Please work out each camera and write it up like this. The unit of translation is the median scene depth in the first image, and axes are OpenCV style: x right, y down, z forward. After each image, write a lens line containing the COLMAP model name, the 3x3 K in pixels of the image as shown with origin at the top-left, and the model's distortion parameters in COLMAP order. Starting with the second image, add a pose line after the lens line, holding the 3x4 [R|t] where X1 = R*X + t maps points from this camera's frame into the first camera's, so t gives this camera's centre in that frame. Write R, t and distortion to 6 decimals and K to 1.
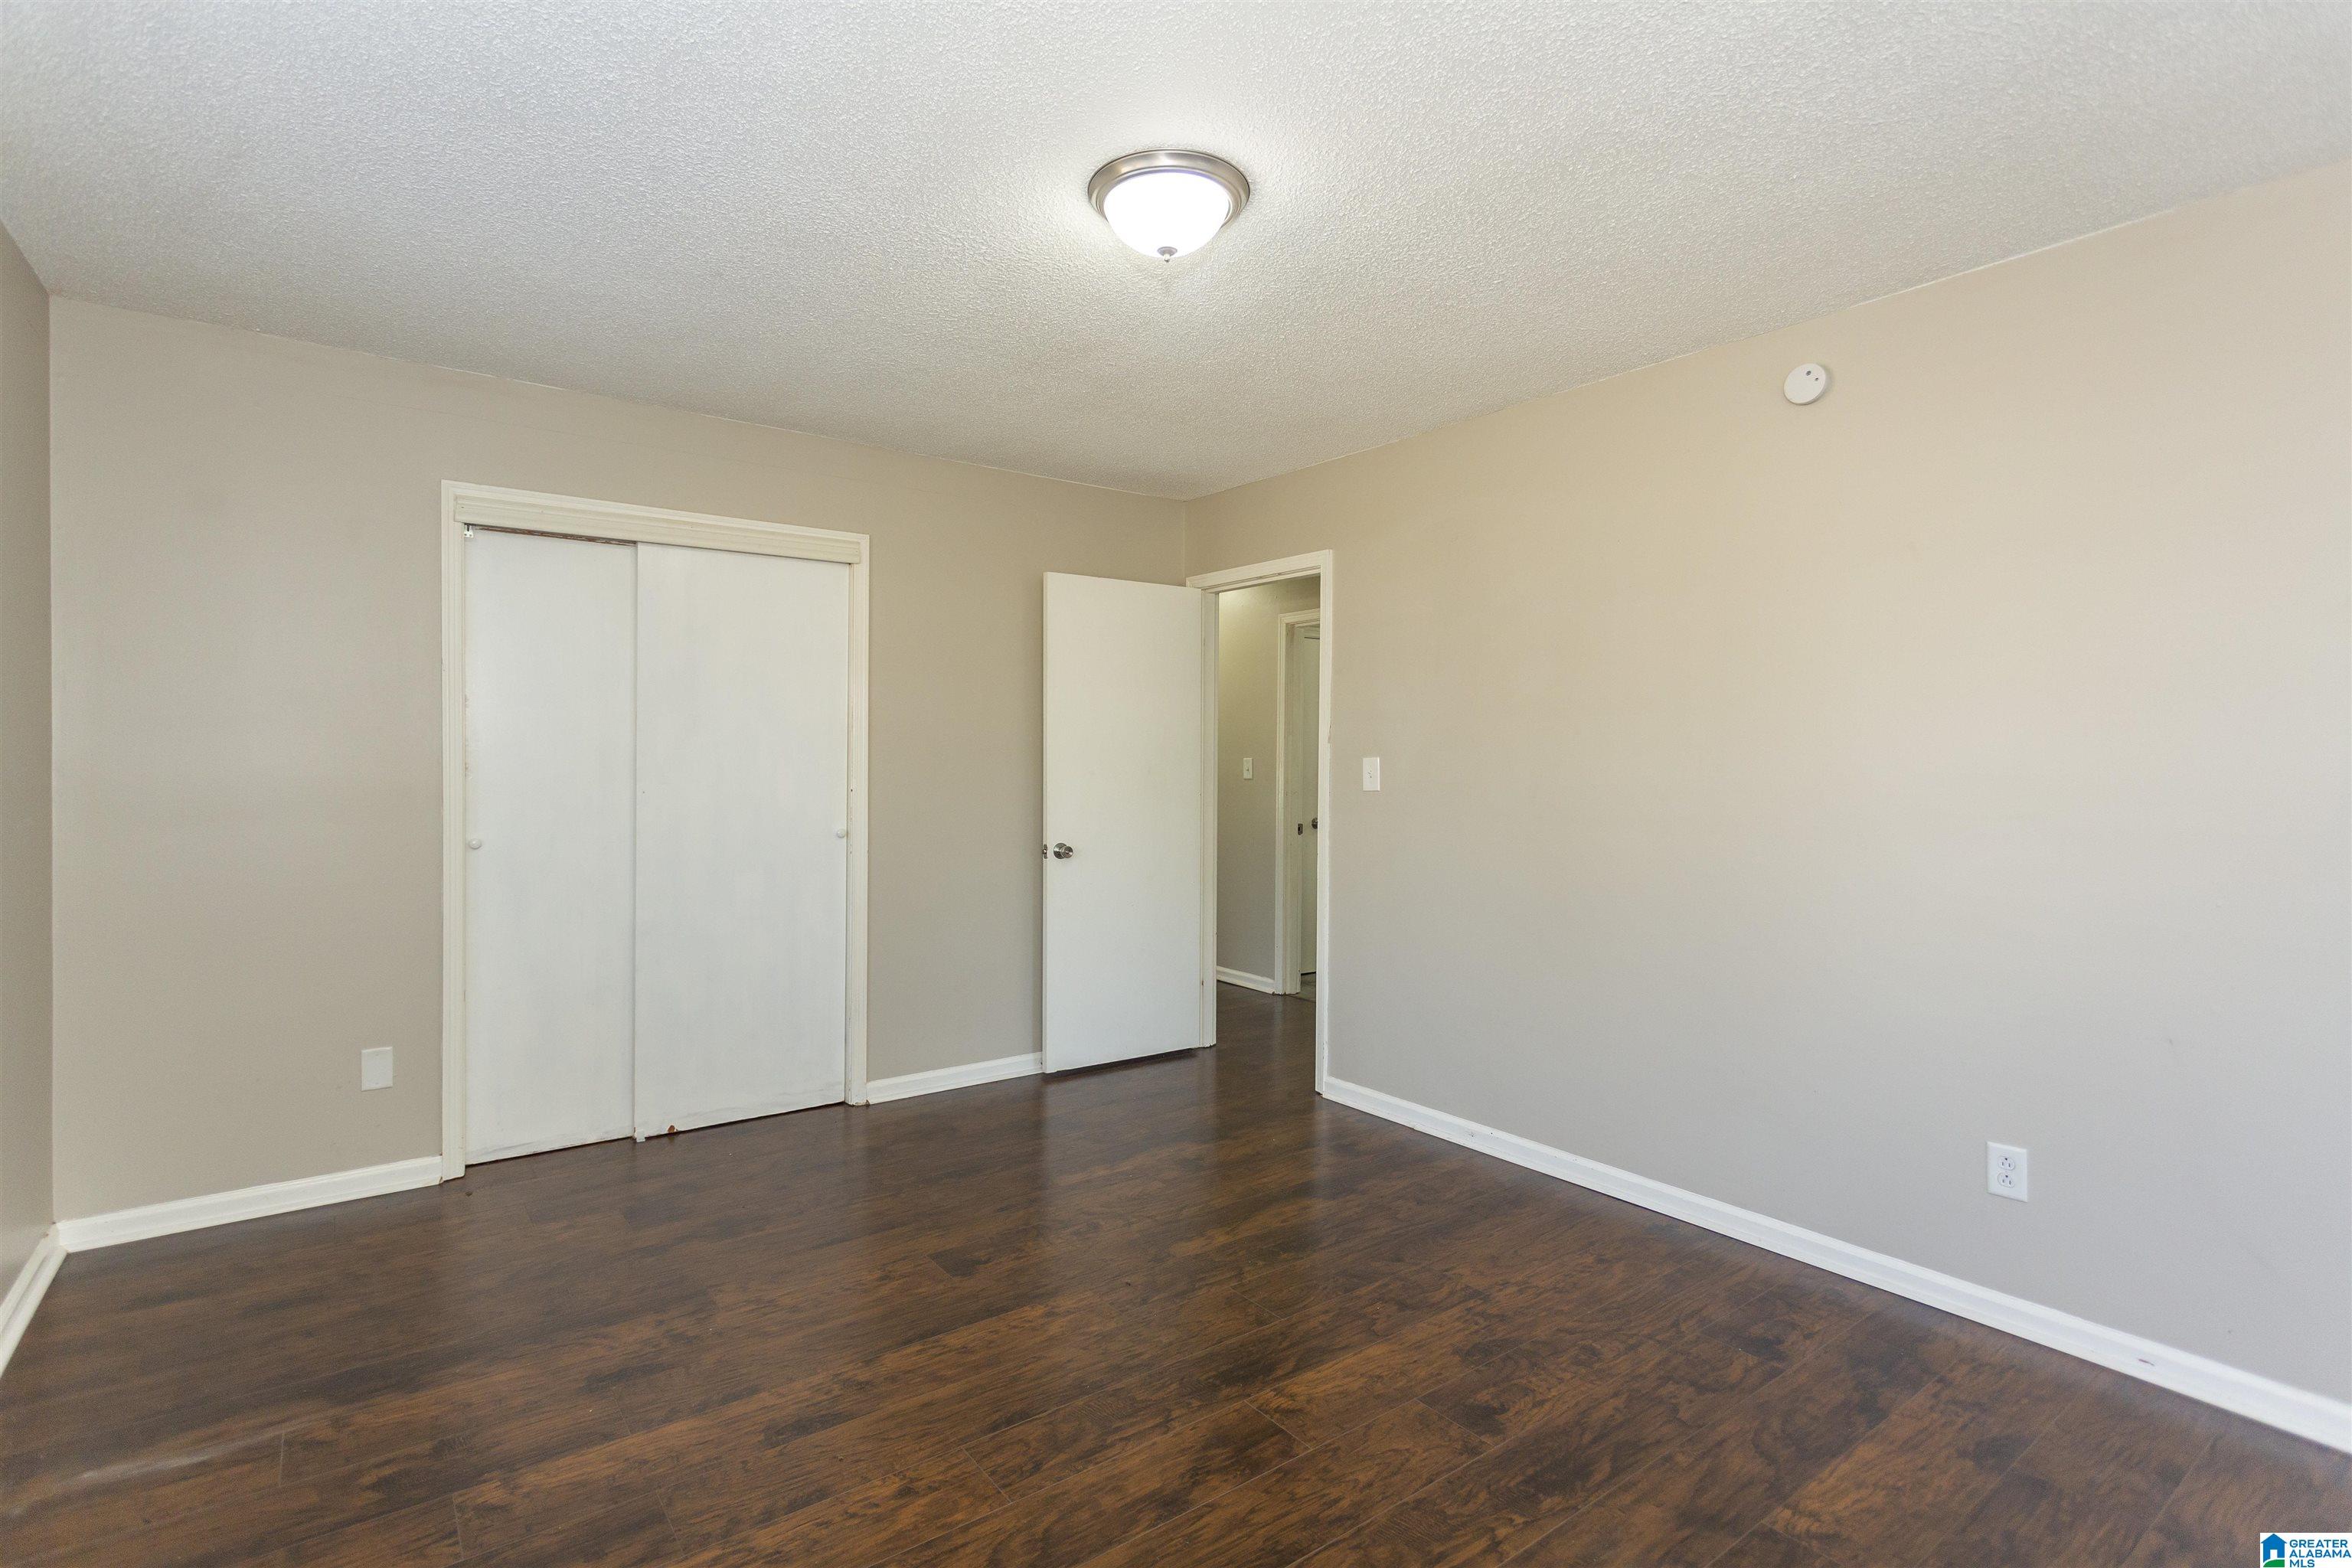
lens RADIAL K [[1124.6, 0, 1188.0], [0, 1124.6, 765.1], [0, 0, 1]] dist [0.001243, 0.000461]
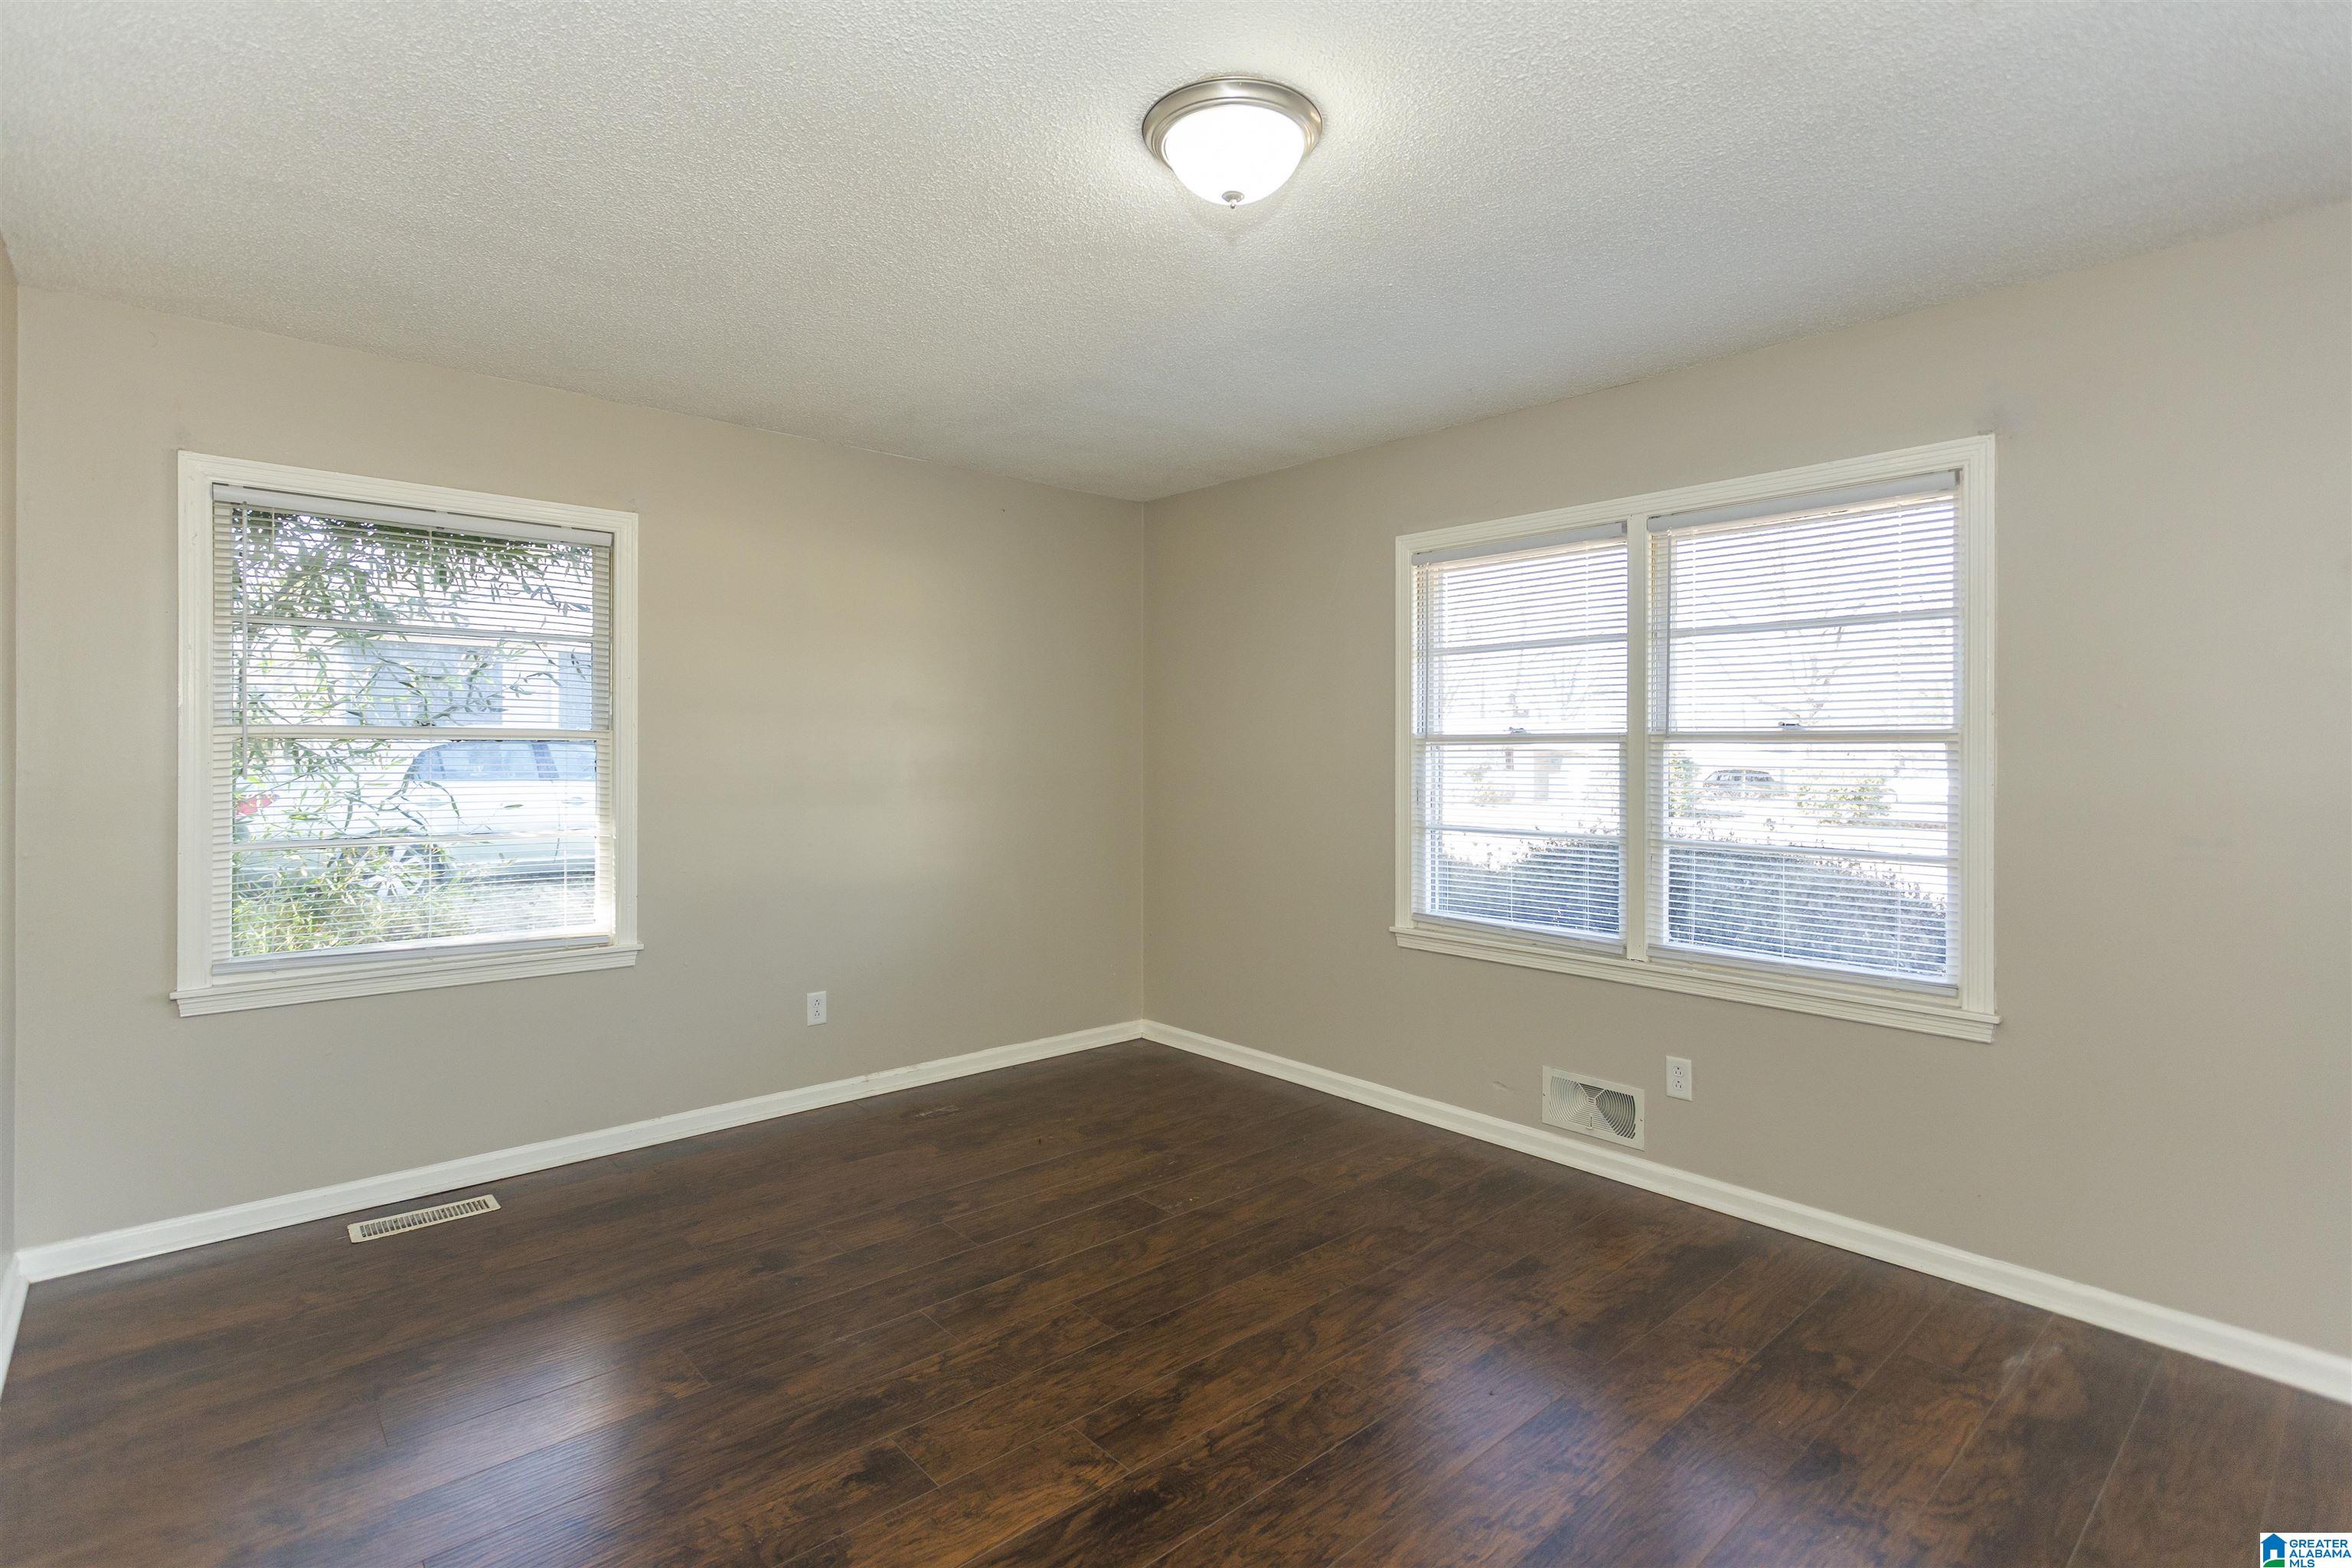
lens RADIAL K [[1124.6, 0, 1172.7], [0, 1124.6, 767.1], [0, 0, 1]] dist [0.001243, 0.000461]
pose [[-0.997464, -0.010632, -0.070371, 0.086226], [-0.012026, 0.999739, 0.019410, -0.025816], [0.070147, 0.020207, -0.997332, 1.883234]]
